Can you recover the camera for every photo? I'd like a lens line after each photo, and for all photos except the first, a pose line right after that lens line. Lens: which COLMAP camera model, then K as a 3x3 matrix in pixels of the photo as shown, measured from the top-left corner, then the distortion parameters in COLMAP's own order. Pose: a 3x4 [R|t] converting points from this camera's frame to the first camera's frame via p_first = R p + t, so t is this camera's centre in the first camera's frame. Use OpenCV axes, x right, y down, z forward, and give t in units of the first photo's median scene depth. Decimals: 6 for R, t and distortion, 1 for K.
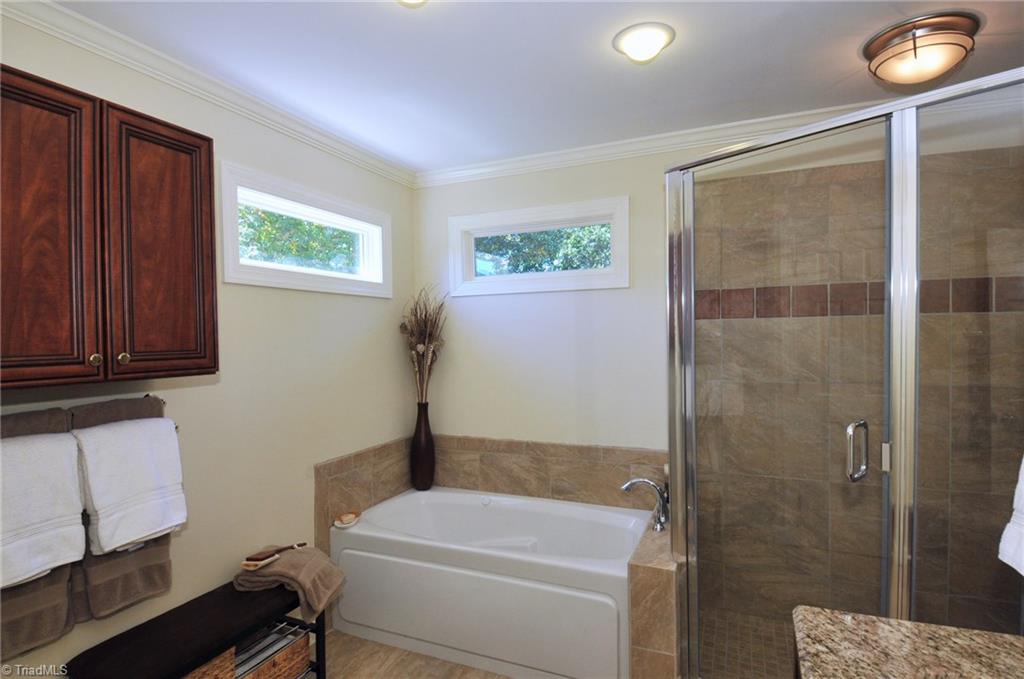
lens RADIAL K [[544.8, 0, 511.7], [0, 544.8, 350.6], [0, 0, 1]] dist [0.036789, -0.042400]
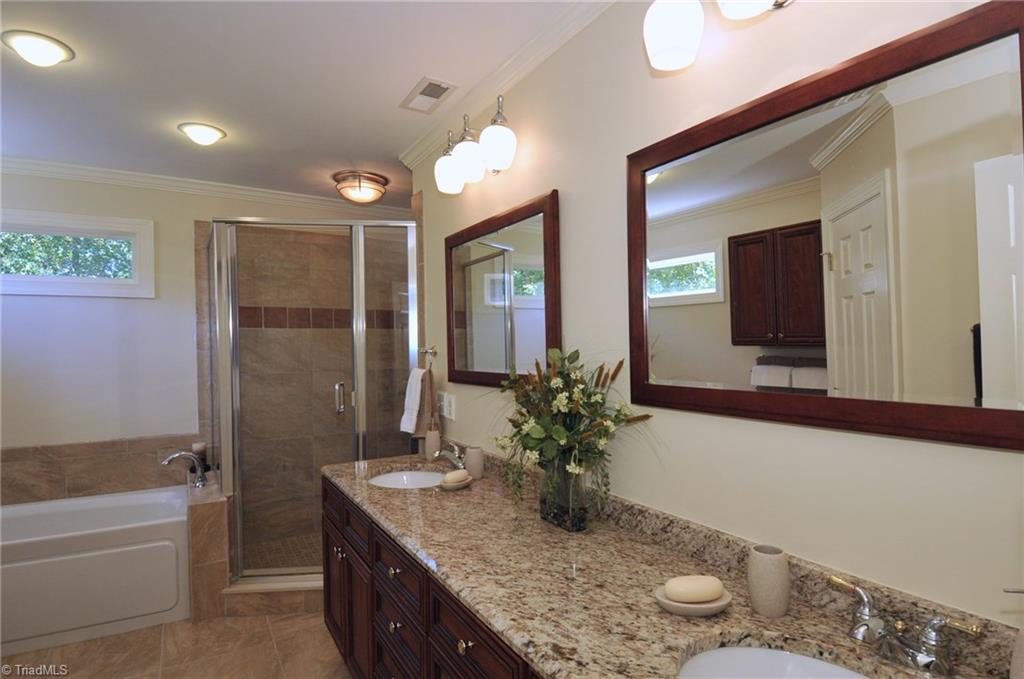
lens RADIAL K [[544.8, 0, 511.7], [0, 544.8, 350.6], [0, 0, 1]] dist [0.036789, -0.042400]
pose [[0.591883, 0.001754, 0.806022, -0.328889], [0.024240, 0.999507, -0.019975, 0.043552], [-0.805660, 0.031361, 0.591548, -0.364021]]
